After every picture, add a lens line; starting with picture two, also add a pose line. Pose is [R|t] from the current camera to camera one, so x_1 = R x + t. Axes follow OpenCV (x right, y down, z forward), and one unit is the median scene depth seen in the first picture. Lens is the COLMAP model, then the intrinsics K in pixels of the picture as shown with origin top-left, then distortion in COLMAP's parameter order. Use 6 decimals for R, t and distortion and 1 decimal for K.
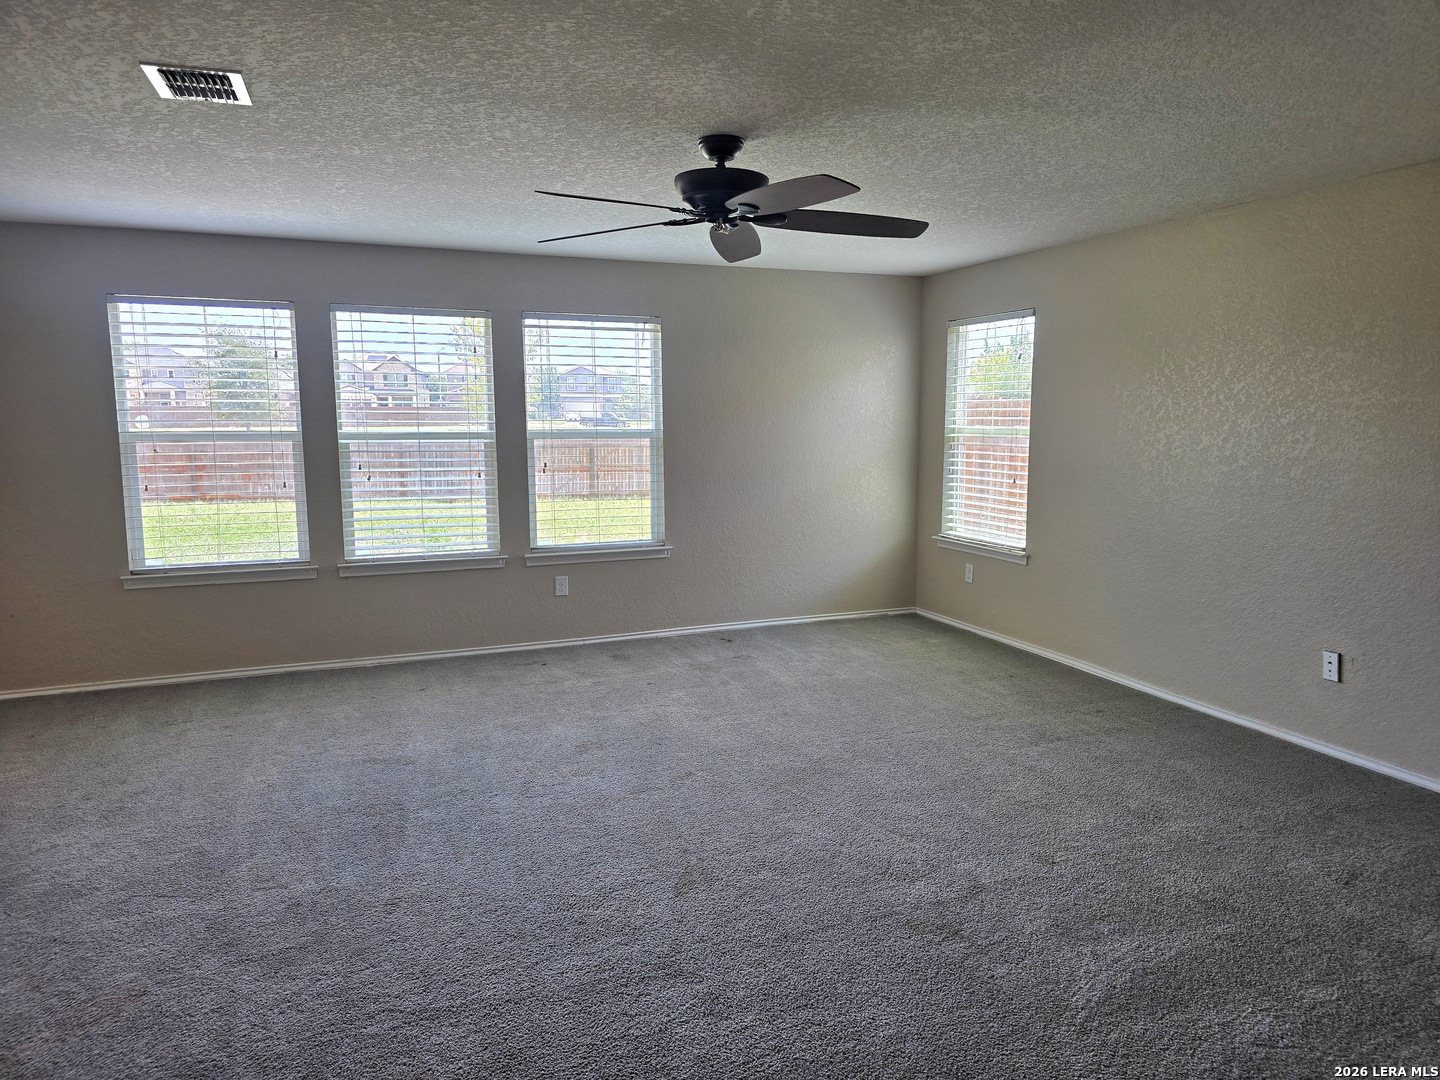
lens RADIAL K [[975.4, 0, 730.3], [0, 975.4, 550.6], [0, 0, 1]] dist [0.042836, -0.058214]
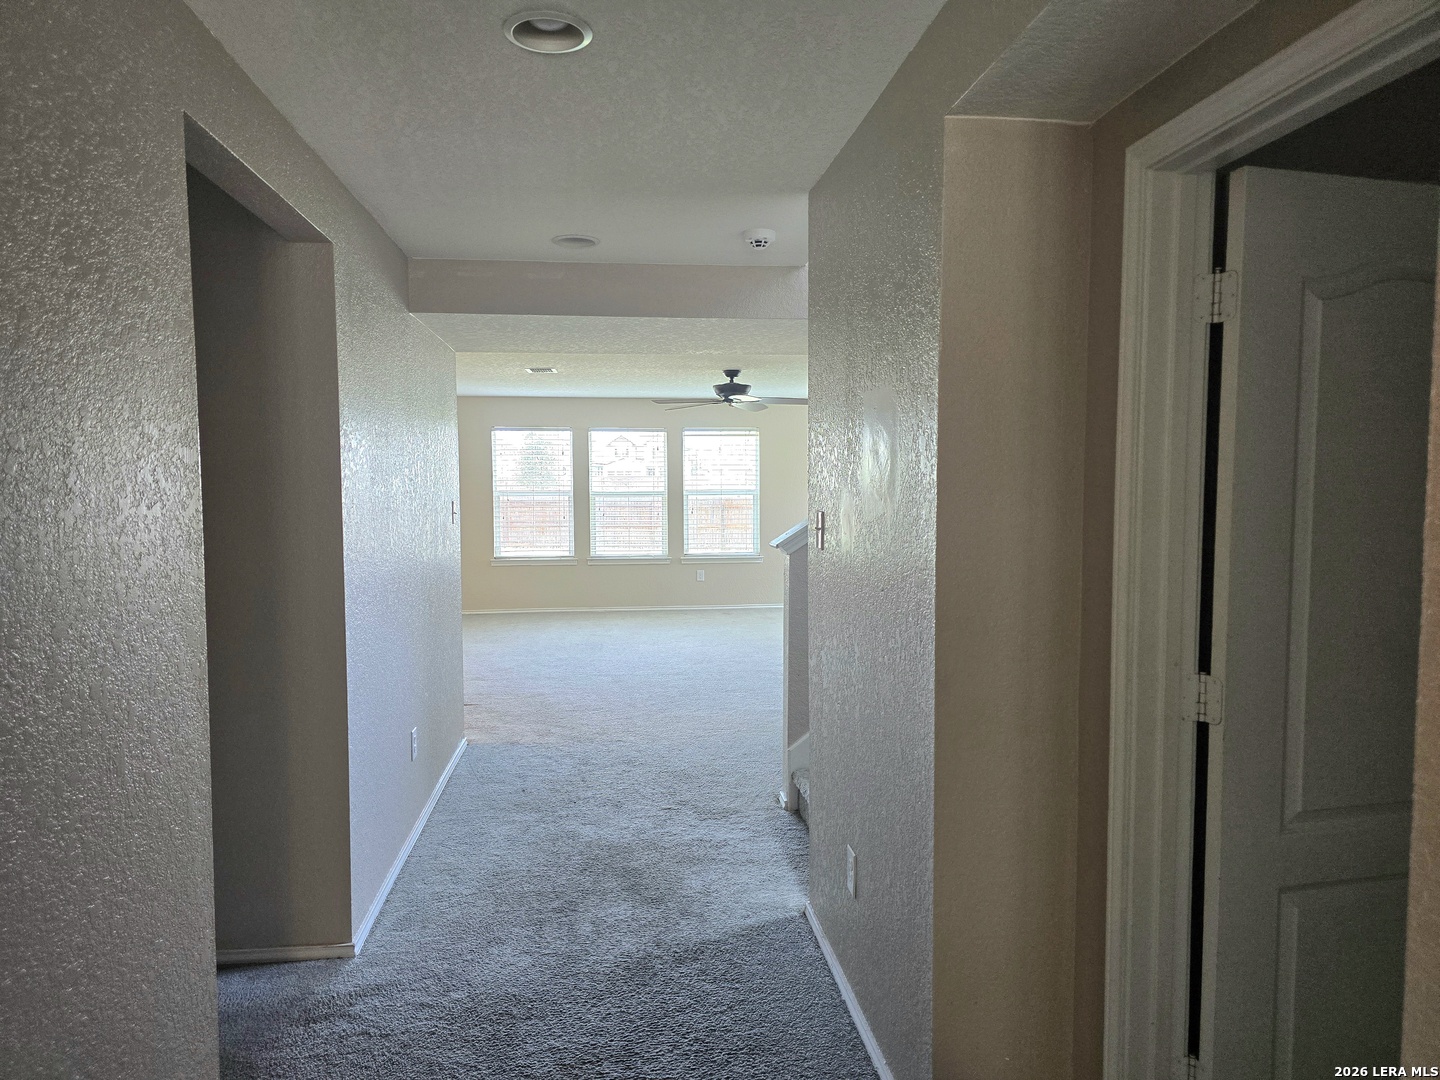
lens RADIAL K [[975.4, 0, 730.3], [0, 975.4, 550.6], [0, 0, 1]] dist [0.042836, -0.058214]
pose [[0.965875, 0.018862, -0.258322, 0.361246], [-0.036279, 0.997365, -0.062820, 0.105765], [0.256457, 0.070048, 0.964014, -0.764734]]
